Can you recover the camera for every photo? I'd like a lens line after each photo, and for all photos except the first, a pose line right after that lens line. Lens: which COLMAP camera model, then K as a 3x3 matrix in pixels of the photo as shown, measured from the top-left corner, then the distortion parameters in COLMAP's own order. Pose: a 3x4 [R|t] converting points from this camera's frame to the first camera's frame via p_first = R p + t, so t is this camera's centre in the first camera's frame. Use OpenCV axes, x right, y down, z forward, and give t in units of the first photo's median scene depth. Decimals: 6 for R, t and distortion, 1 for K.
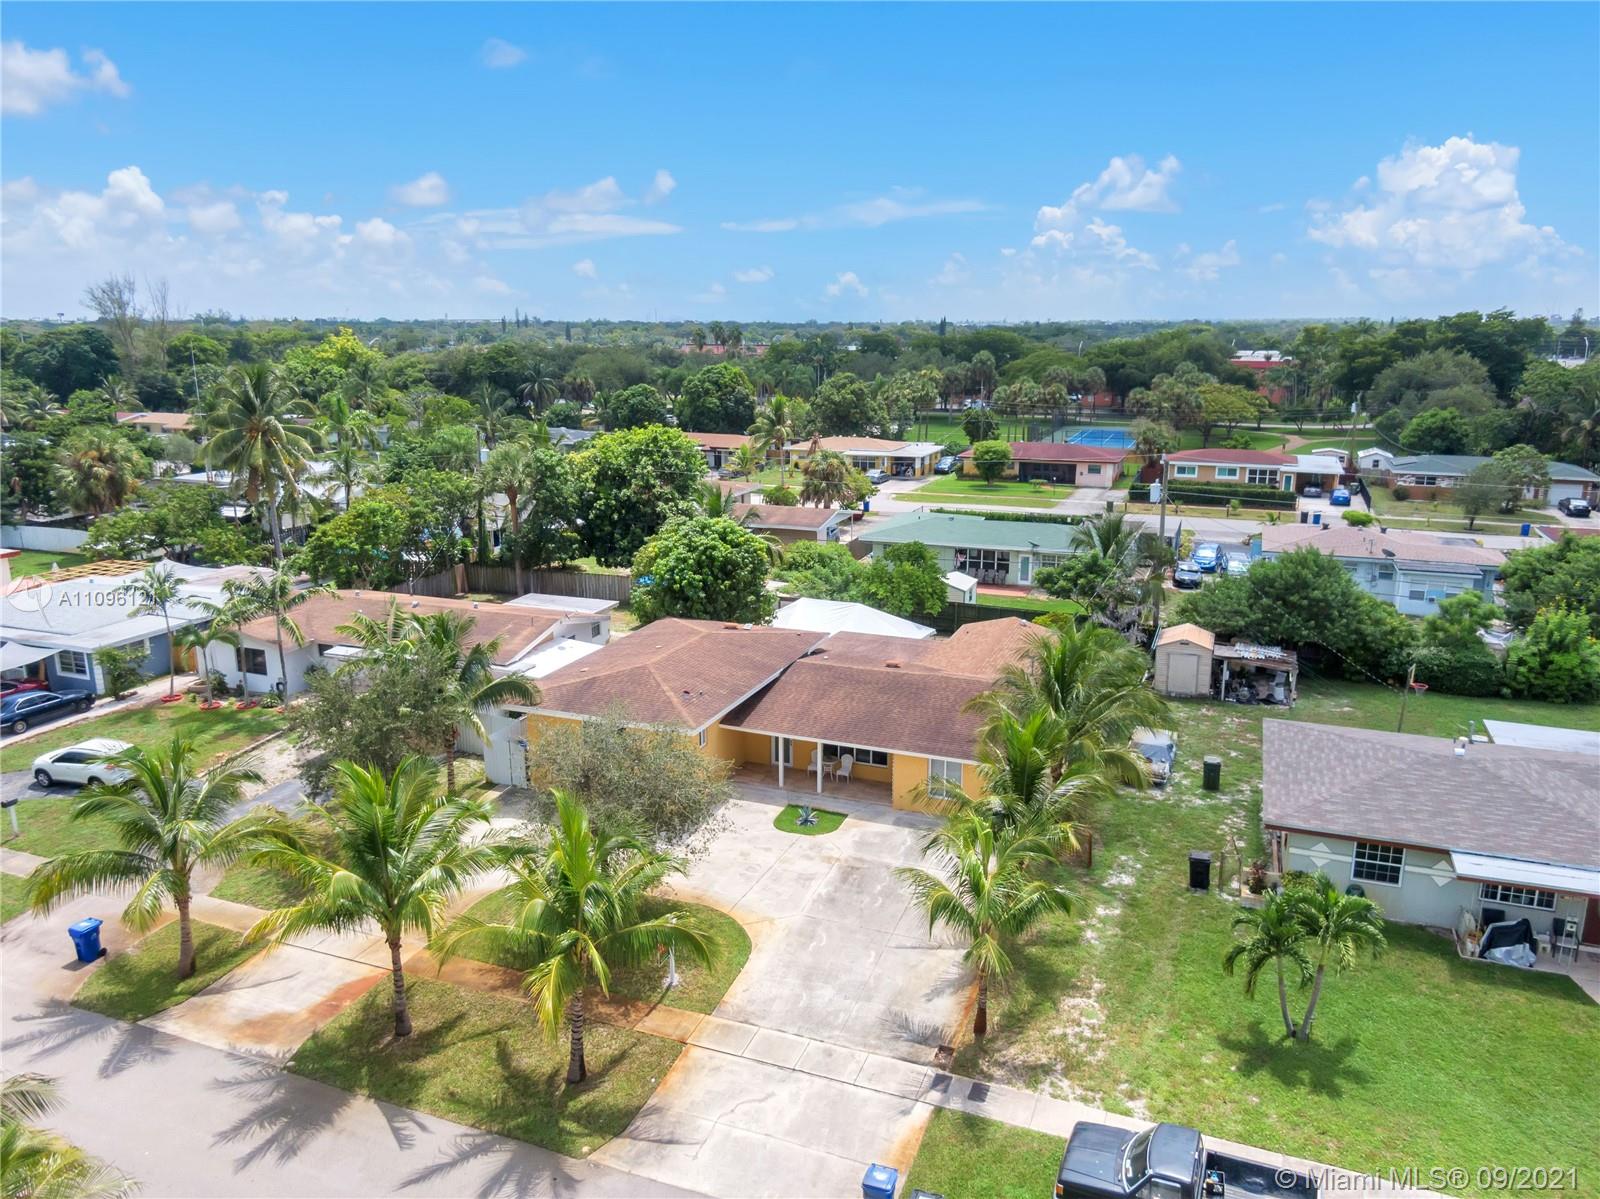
lens RADIAL K [[1142.0, 0, 802.5], [0, 1142.0, 608.9], [0, 0, 1]] dist [0.035974, -0.047834]
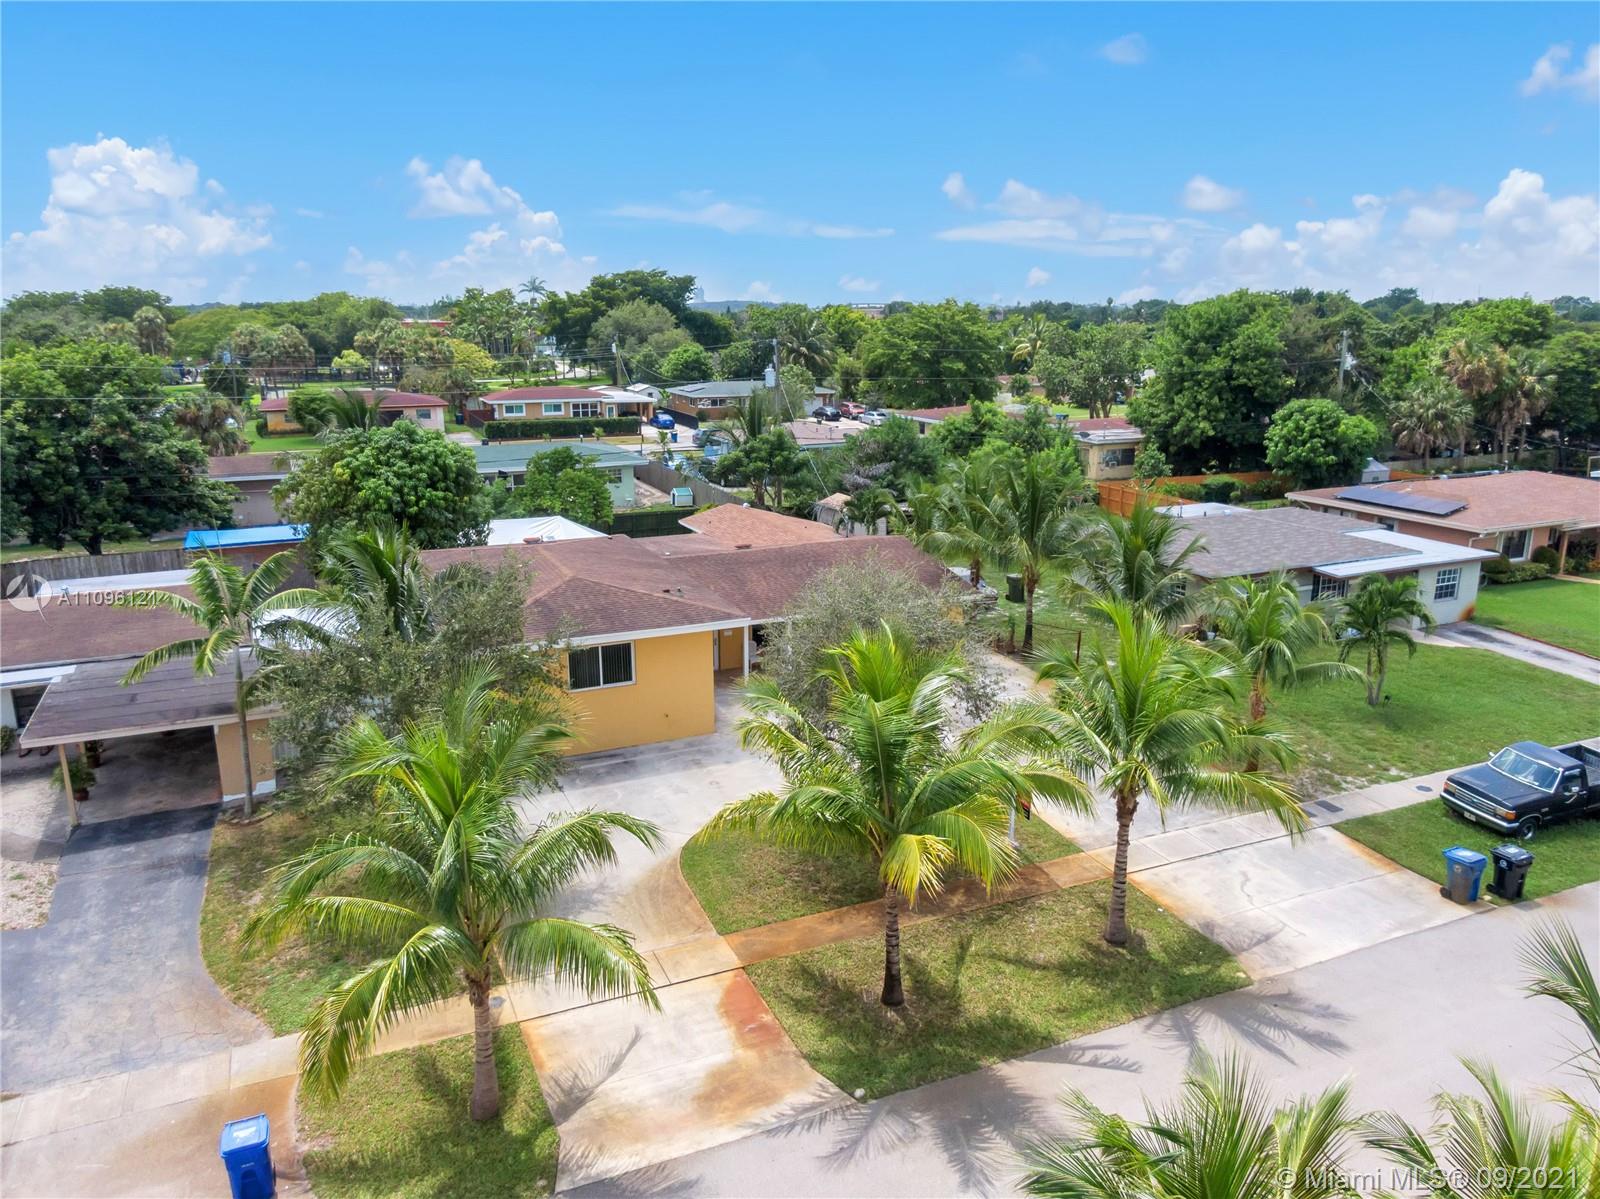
lens RADIAL K [[1142.0, 0, 802.5], [0, 1142.0, 608.9], [0, 0, 1]] dist [0.035974, -0.047834]
pose [[0.698517, -0.179953, 0.692598, -0.468996], [0.173448, 0.981580, 0.080106, 0.029321], [-0.694255, 0.064174, 0.716862, 0.274522]]
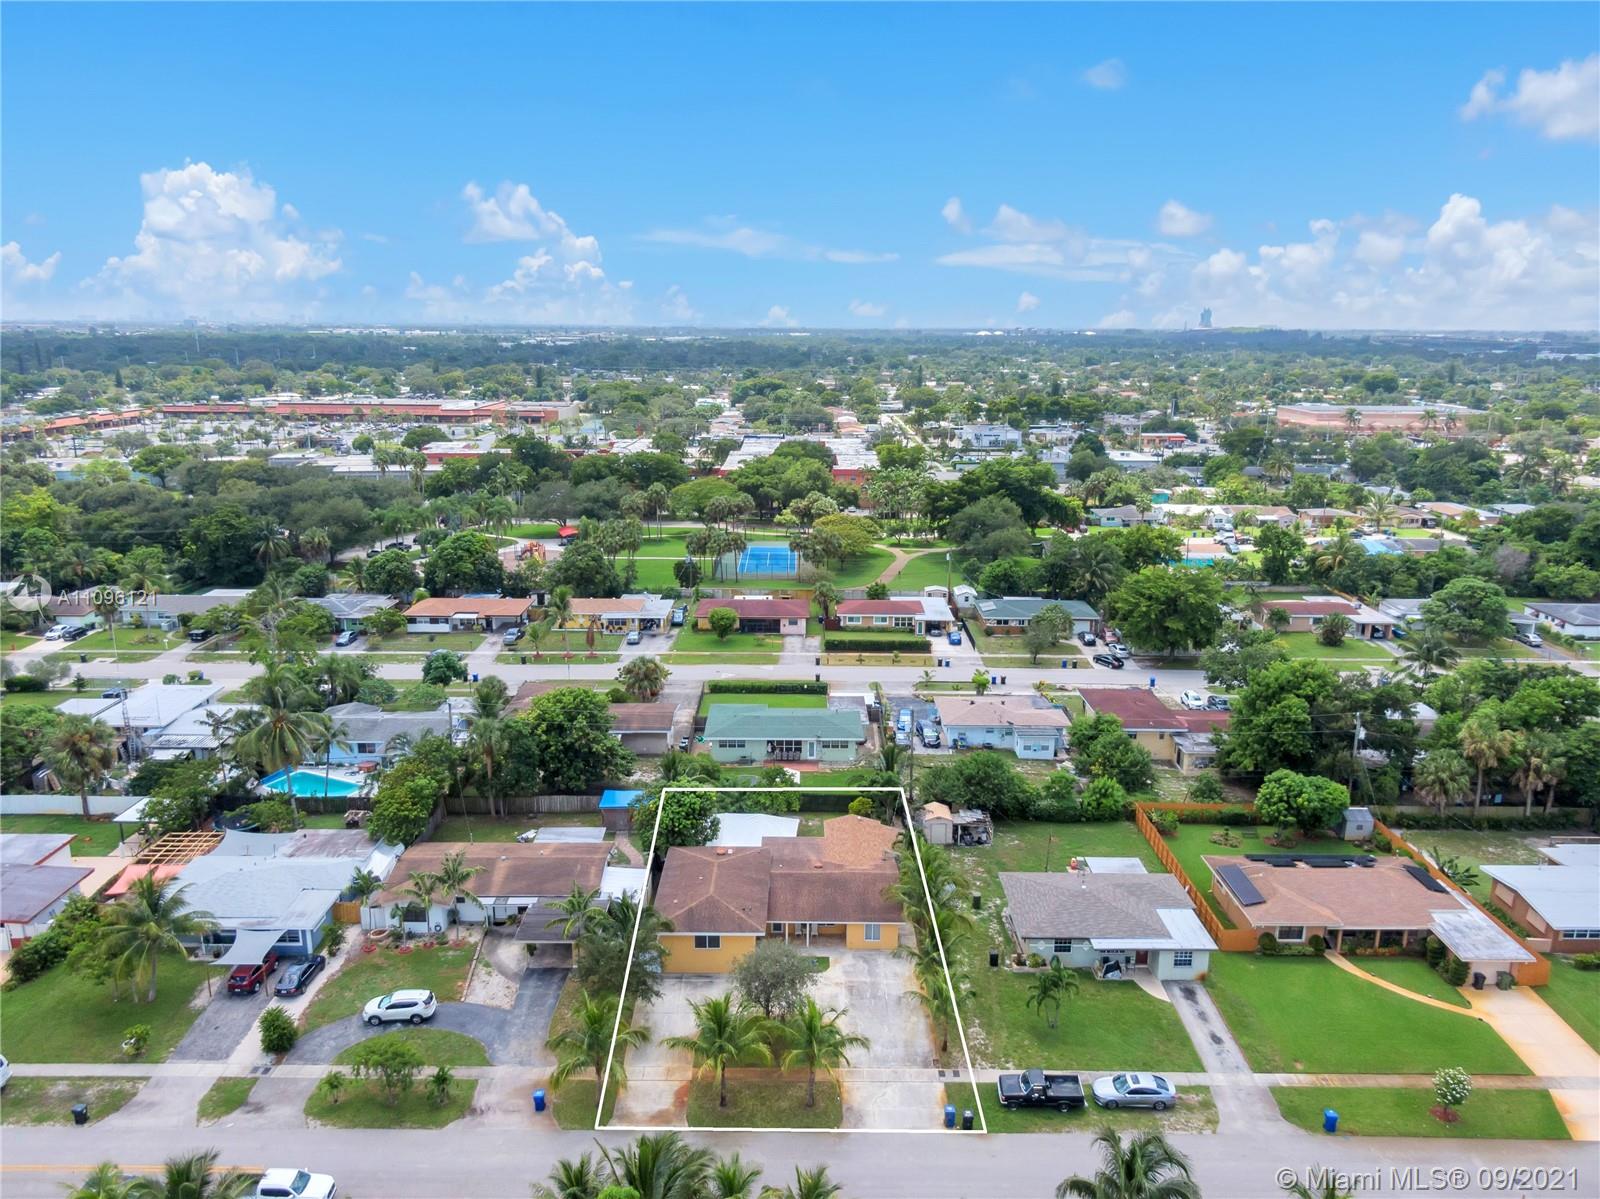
lens RADIAL K [[1142.0, 0, 802.5], [0, 1142.0, 608.9], [0, 0, 1]] dist [0.035974, -0.047834]
pose [[0.929923, -0.081825, 0.358535, -0.524090], [0.080859, 0.996568, 0.017716, -0.365751], [-0.358754, 0.012516, 0.933348, -0.686304]]
